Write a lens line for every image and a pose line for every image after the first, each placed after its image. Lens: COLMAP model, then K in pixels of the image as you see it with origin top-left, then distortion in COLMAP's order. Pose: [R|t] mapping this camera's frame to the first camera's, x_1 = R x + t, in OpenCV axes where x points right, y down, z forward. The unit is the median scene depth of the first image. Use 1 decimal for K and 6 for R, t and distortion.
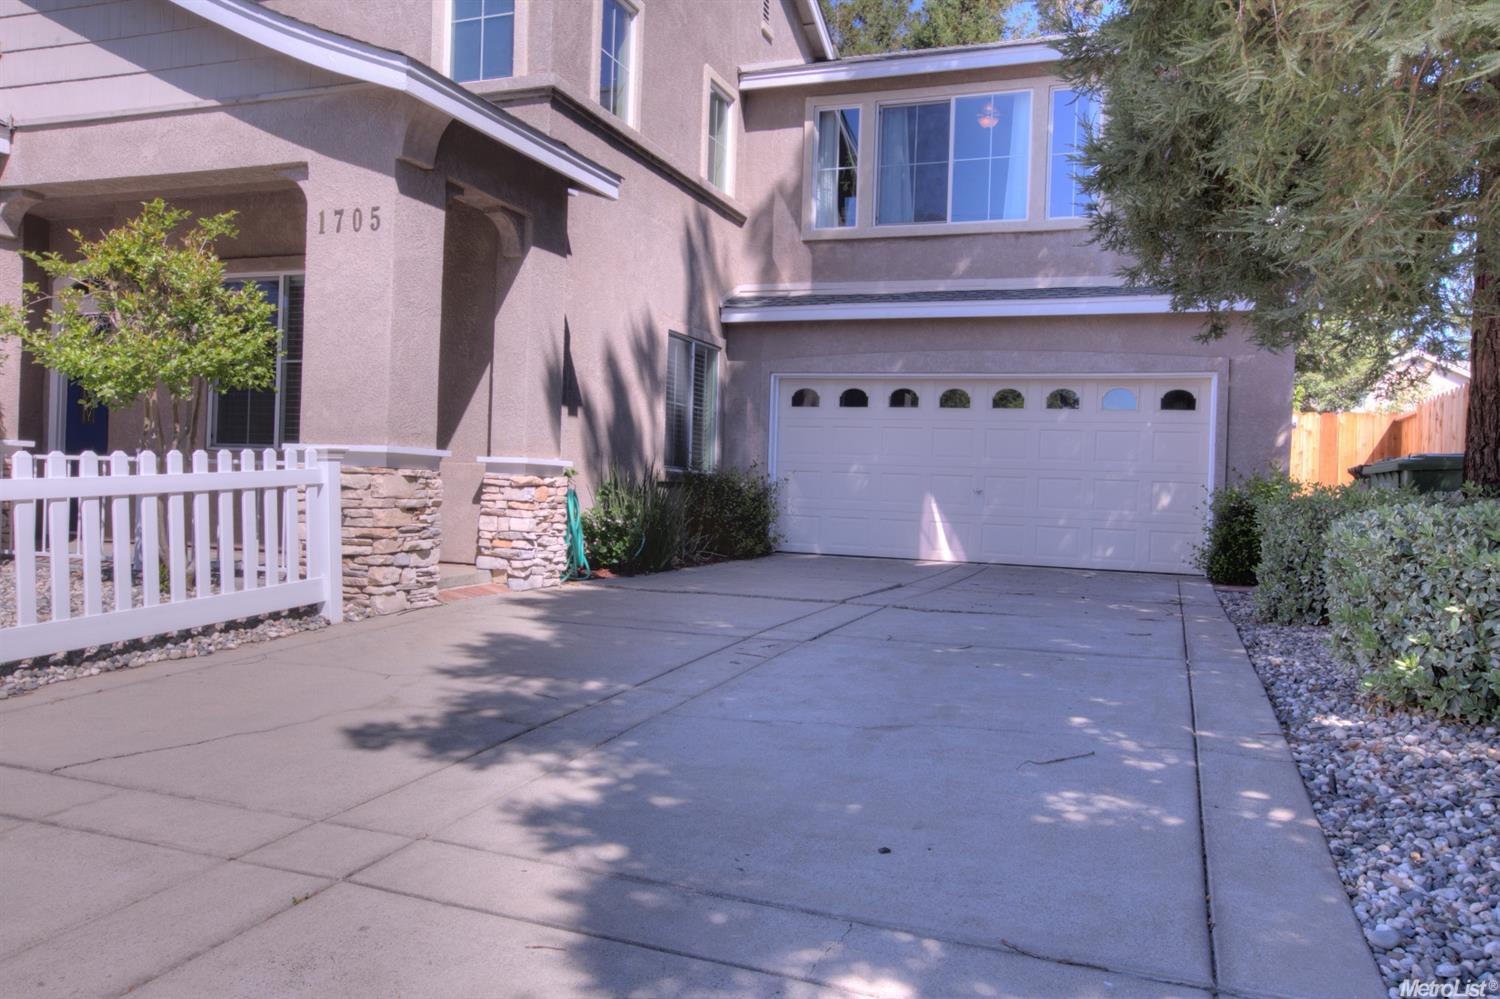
lens RADIAL K [[1180.6, 0, 750.0], [0, 1180.6, 499.5], [0, 0, 1]] dist [-0.039463, -0.000459]
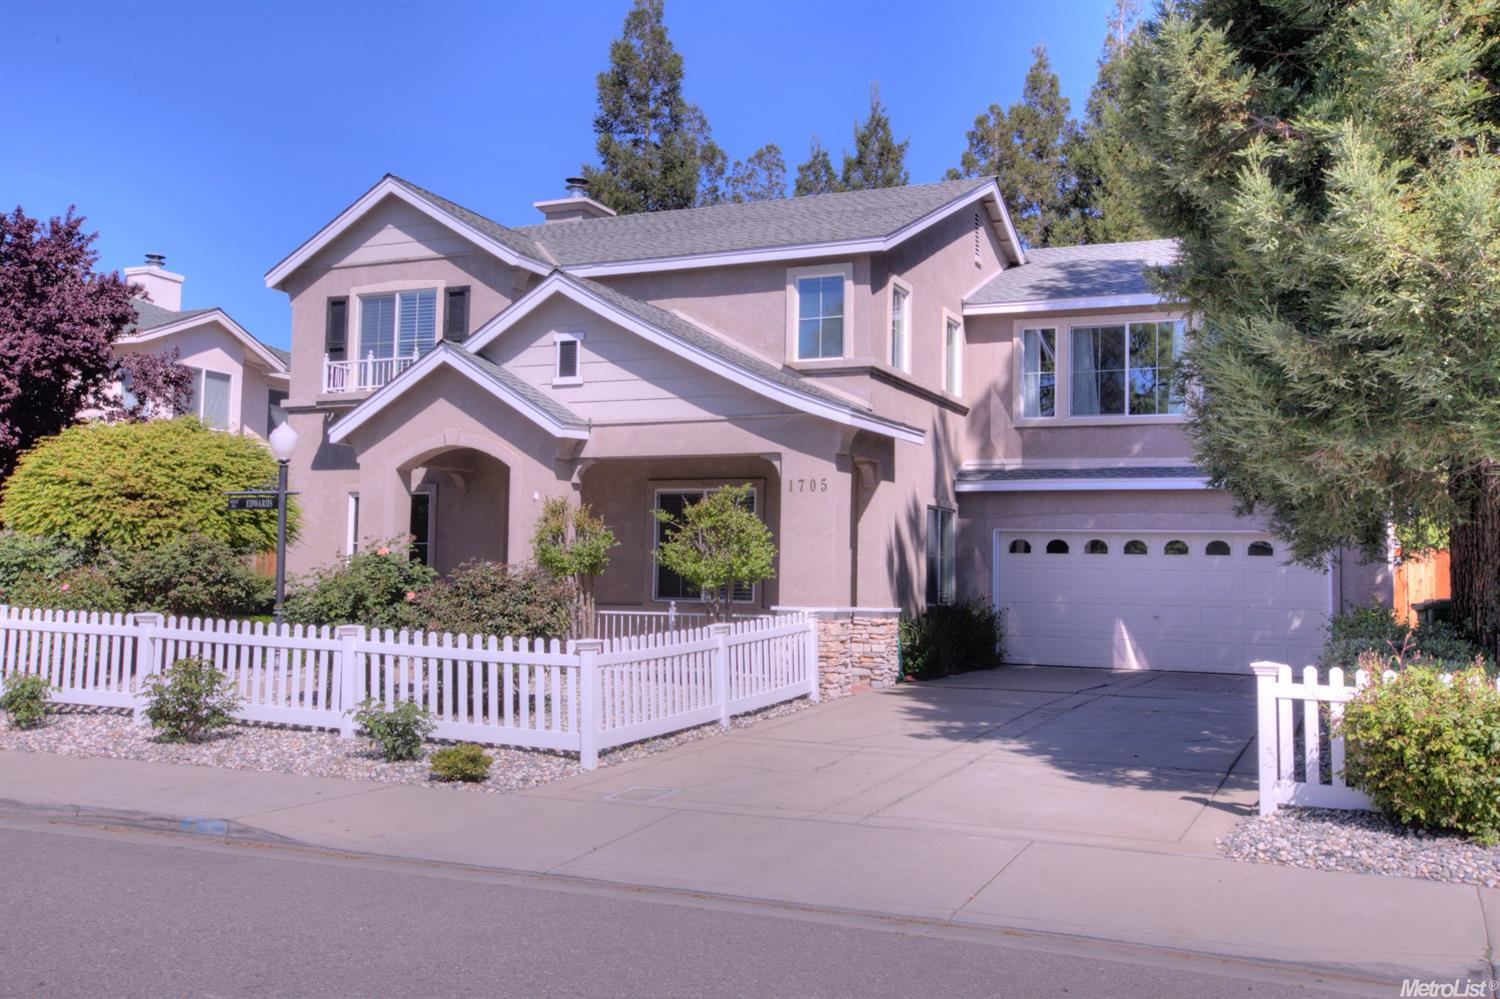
lens RADIAL K [[1476.7, 0, 750.0], [0, 1476.7, 499.5], [0, 0, 1]] dist [0.010064, 0.004184]
pose [[0.997301, -0.020845, -0.070397, -0.144838], [0.015878, 0.997393, -0.070392, -0.028534], [0.071681, 0.069084, 0.995032, -0.710674]]
